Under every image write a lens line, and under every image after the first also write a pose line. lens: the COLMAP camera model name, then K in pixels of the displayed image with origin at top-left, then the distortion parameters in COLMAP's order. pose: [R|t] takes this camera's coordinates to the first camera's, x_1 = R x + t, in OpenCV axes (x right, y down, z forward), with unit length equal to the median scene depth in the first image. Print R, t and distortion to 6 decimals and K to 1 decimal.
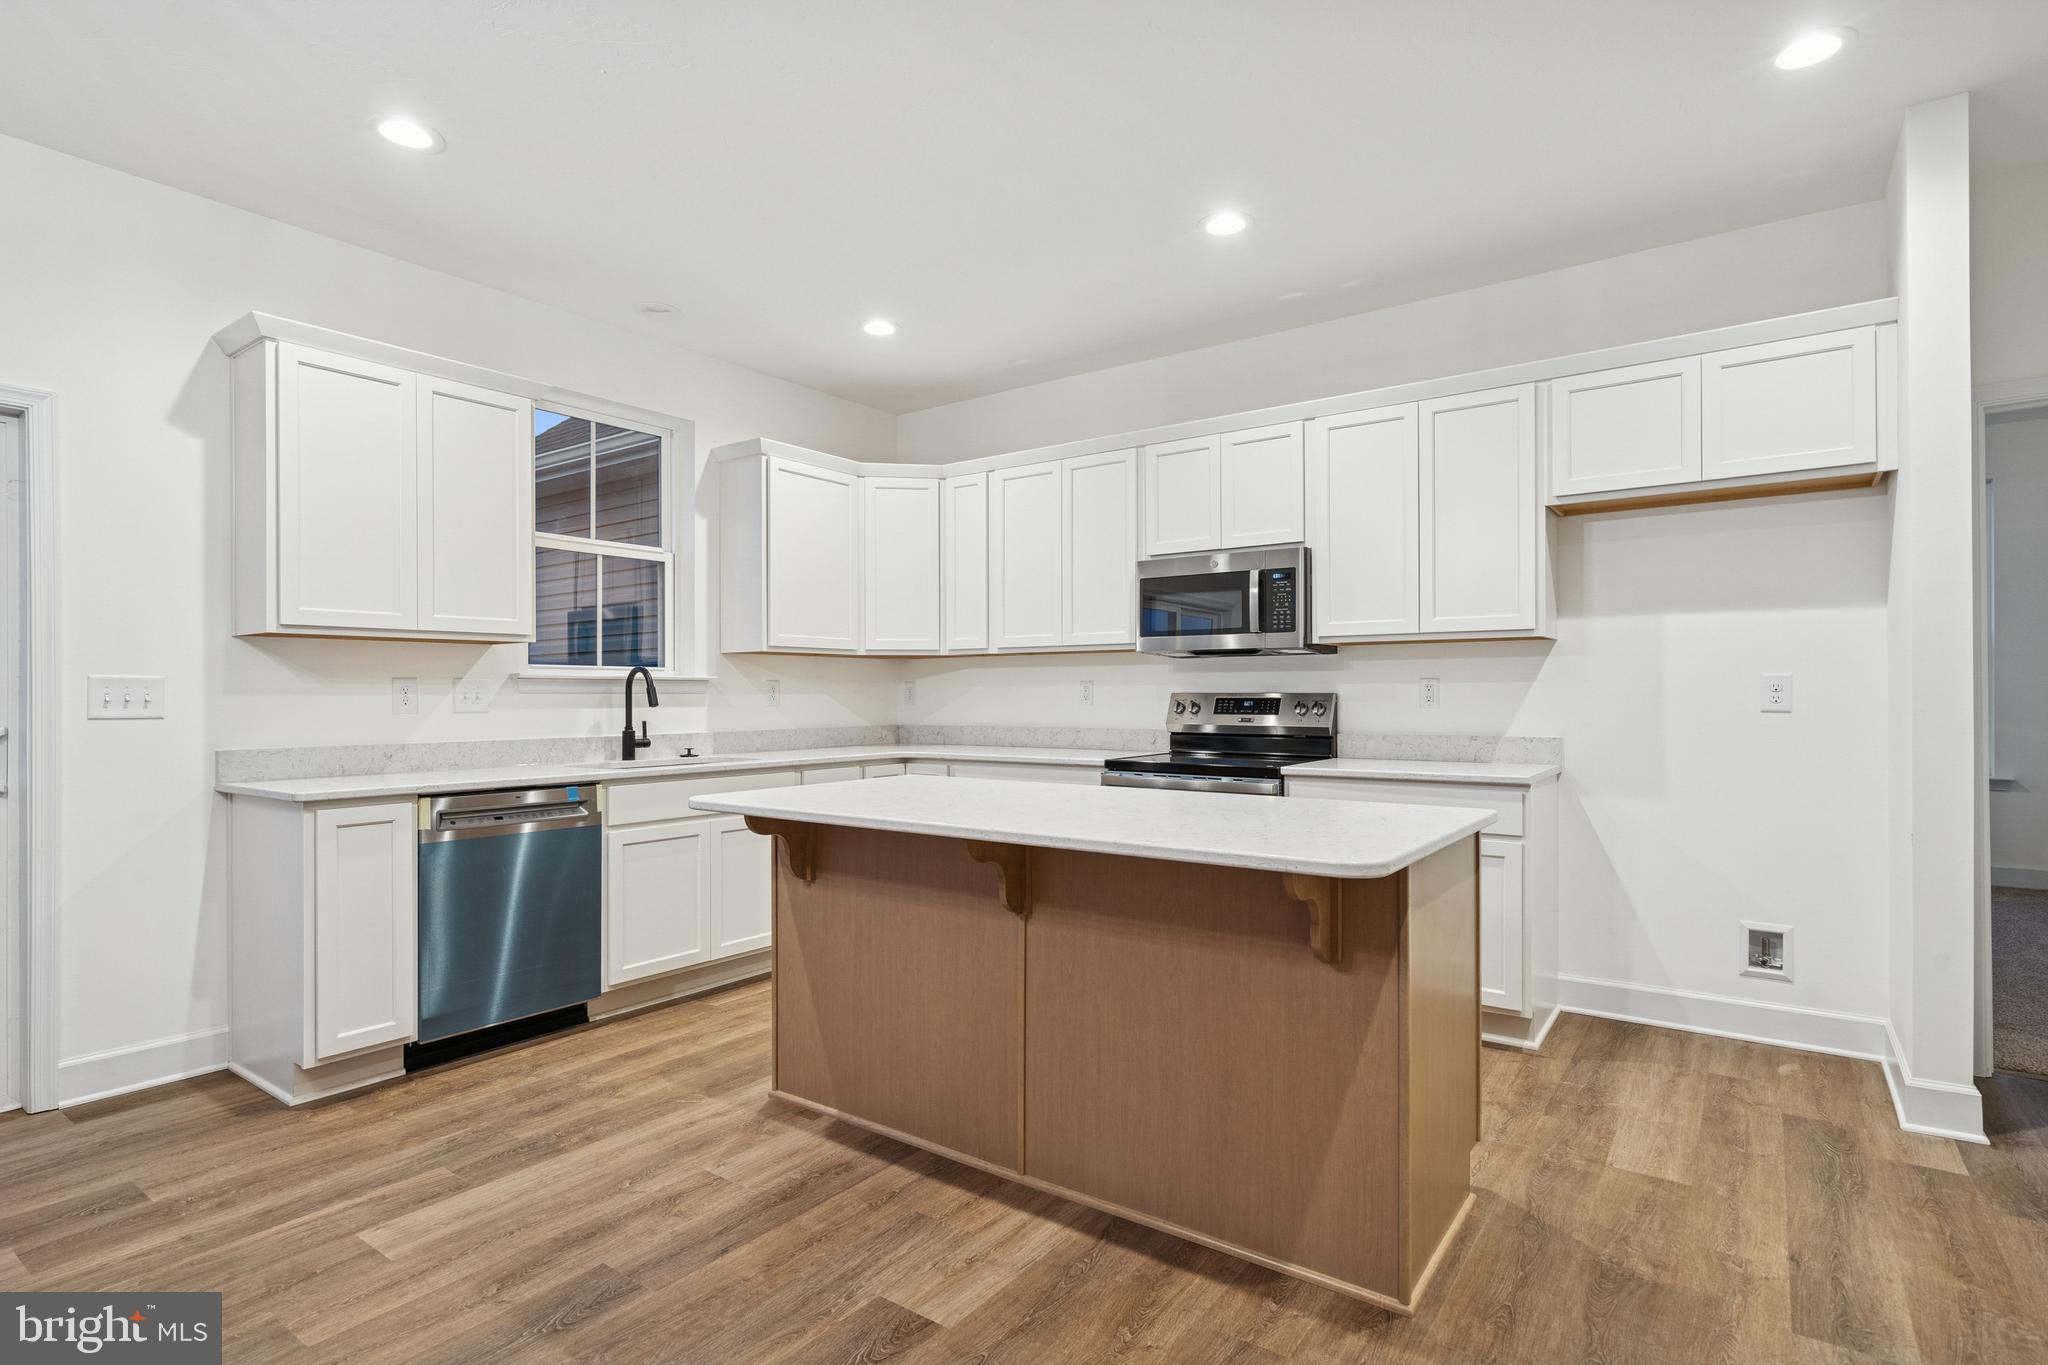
lens RADIAL K [[1065.6, 0, 1039.0], [0, 1065.6, 691.8], [0, 0, 1]] dist [-0.002229, 0.000533]
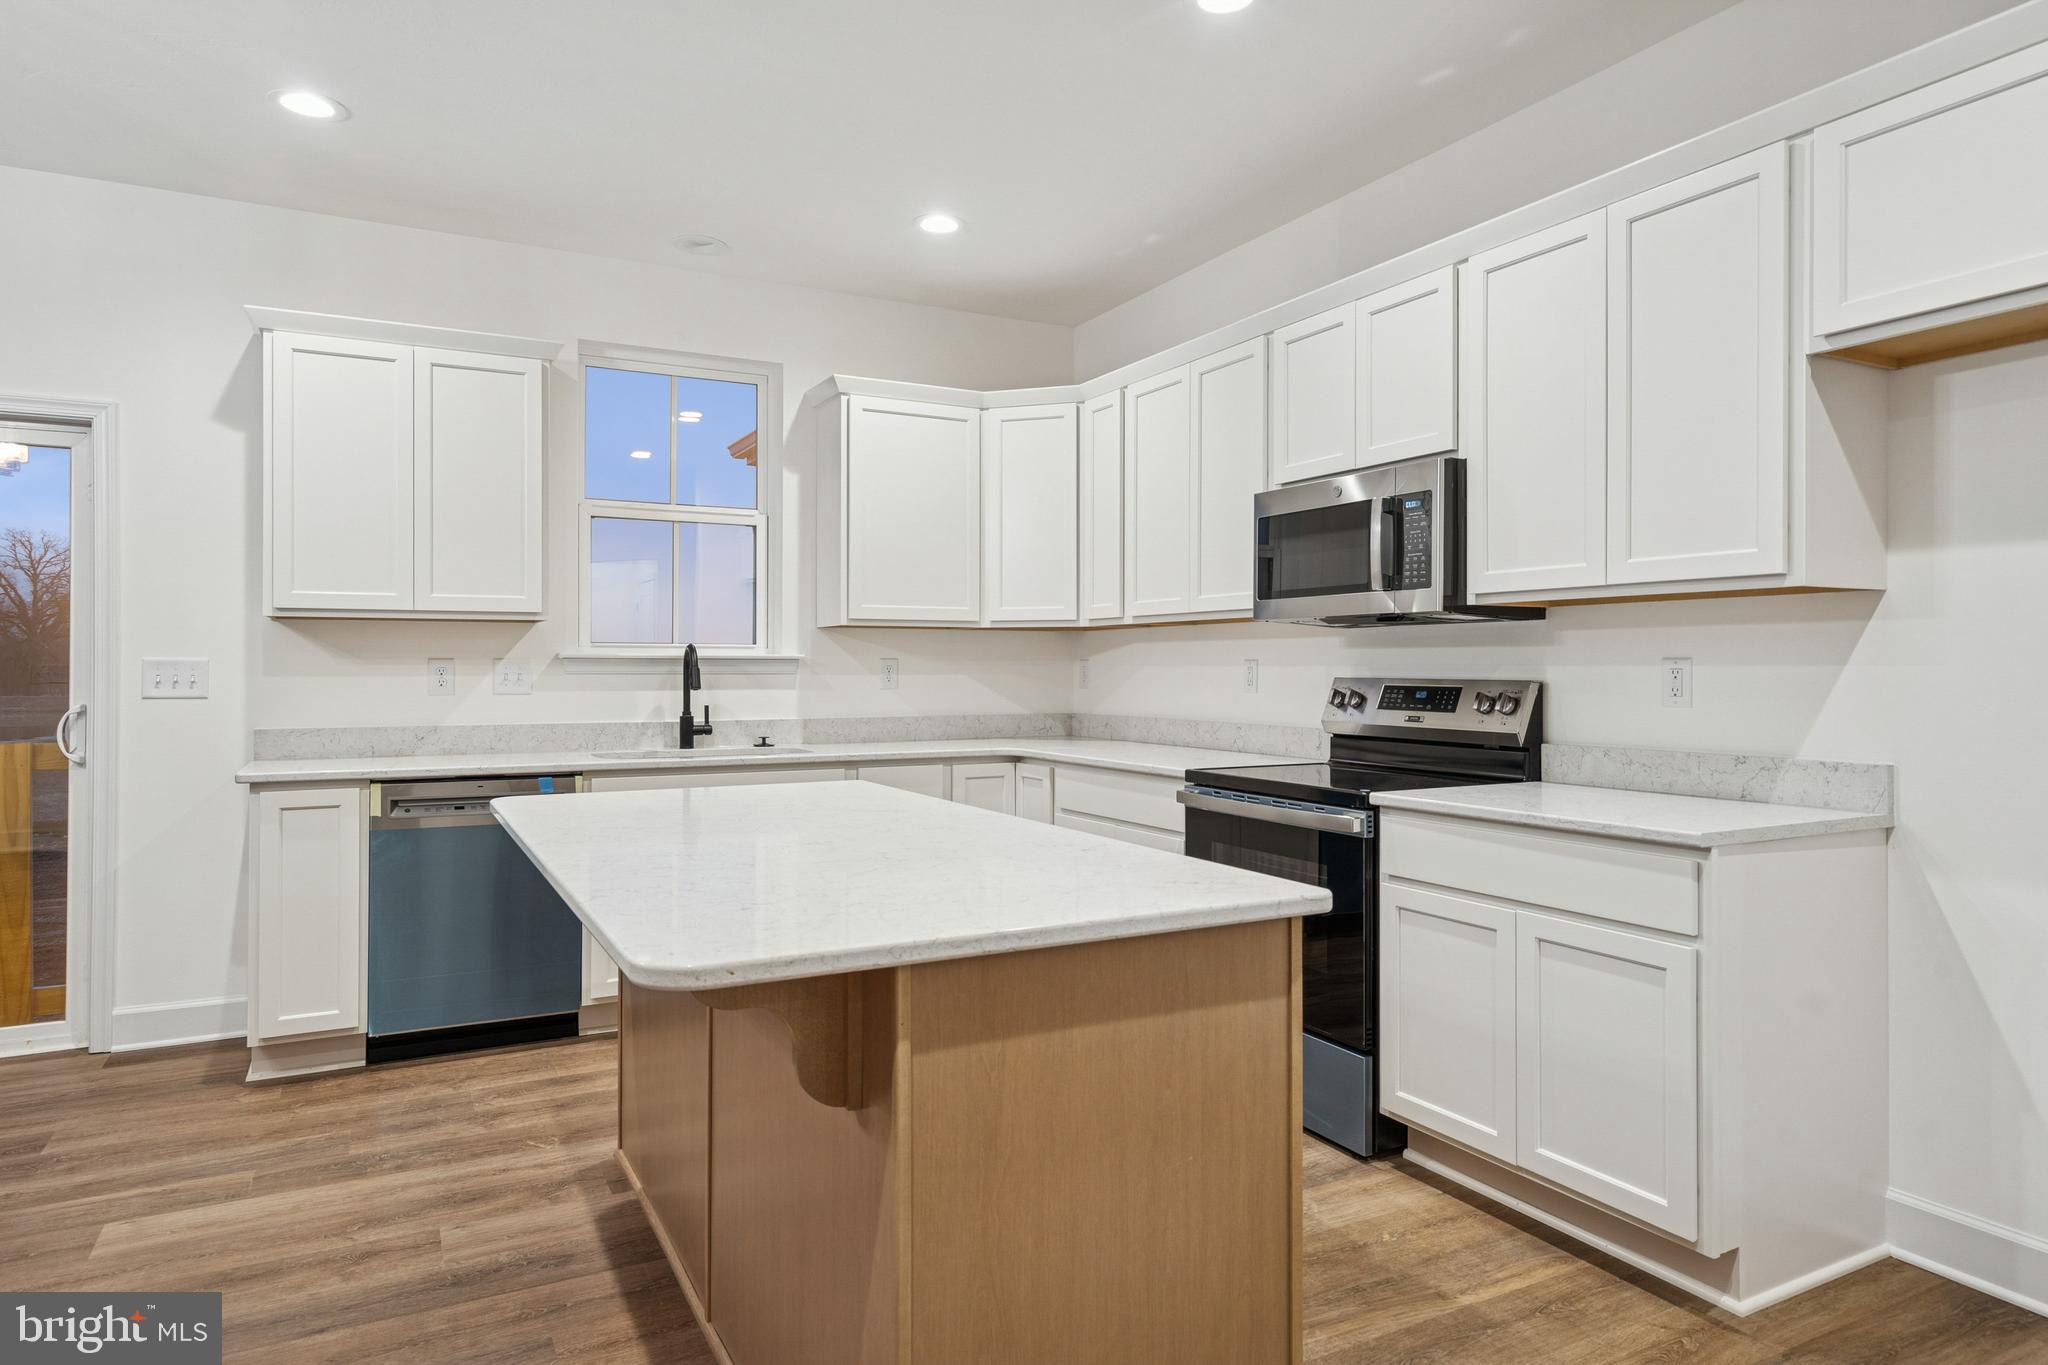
lens RADIAL K [[1263.2, 0, 1018.7], [0, 1263.2, 661.6], [0, 0, 1]] dist [0.009060, 0.000161]
pose [[0.888648, 0.001371, -0.458587, 0.386923], [-0.002149, 0.999997, -0.001175, -0.009563], [0.458584, 0.002029, 0.888649, 0.196465]]
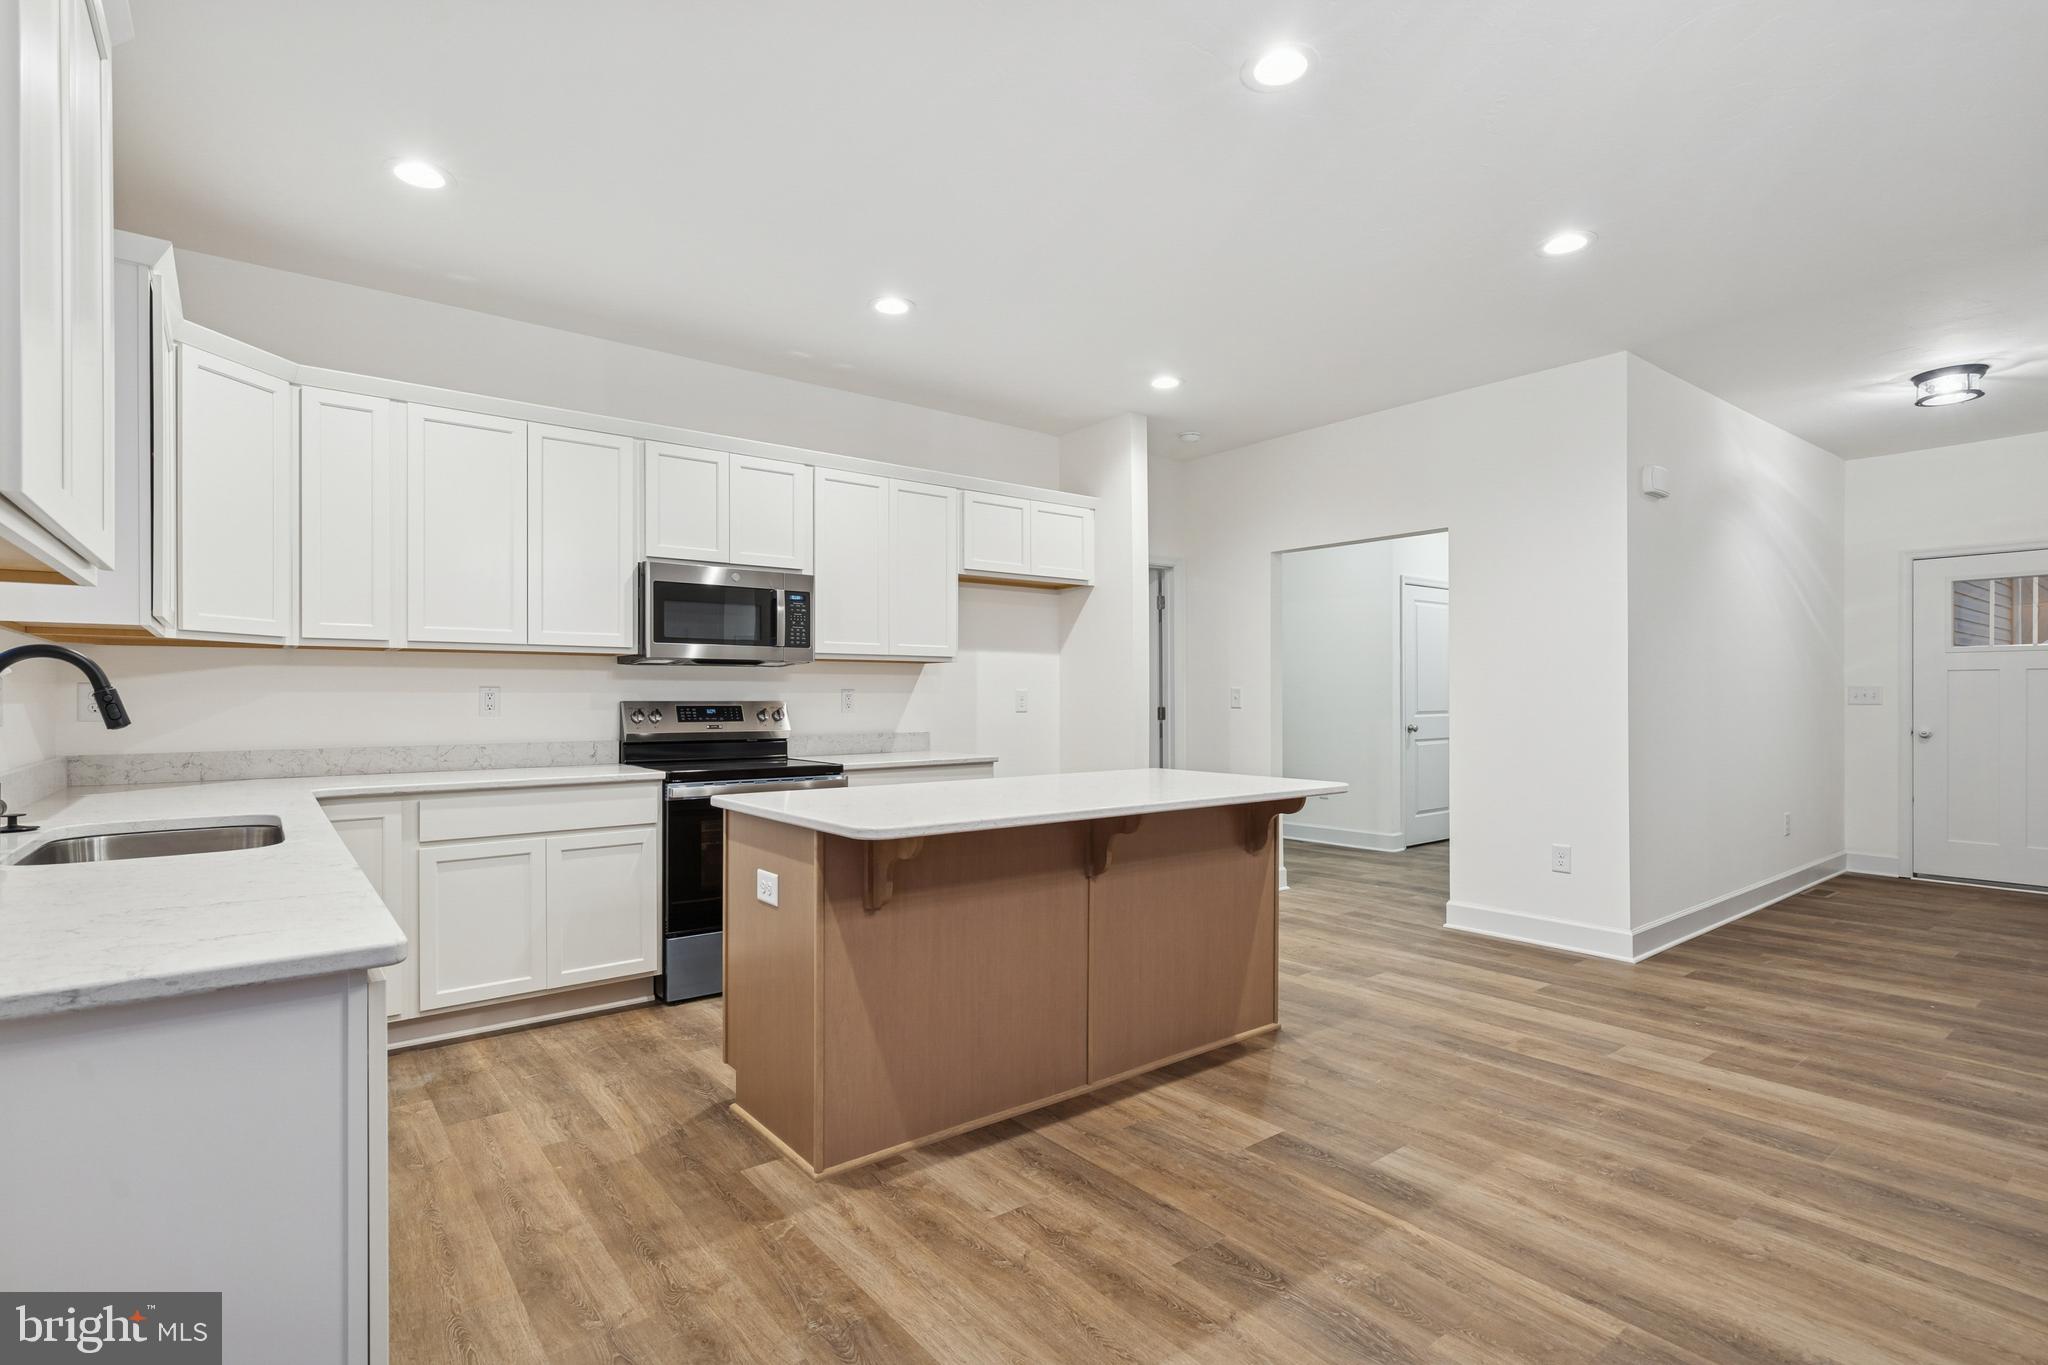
lens RADIAL K [[969.9, 0, 1084.8], [0, 969.9, 692.1], [0, 0, 1]] dist [0.000493, -0.000143]
pose [[0.238003, 0.008752, 0.971225, -0.740891], [0.000058, 0.999959, -0.009025, 0.001175], [-0.971264, 0.002204, 0.237993, 0.480352]]
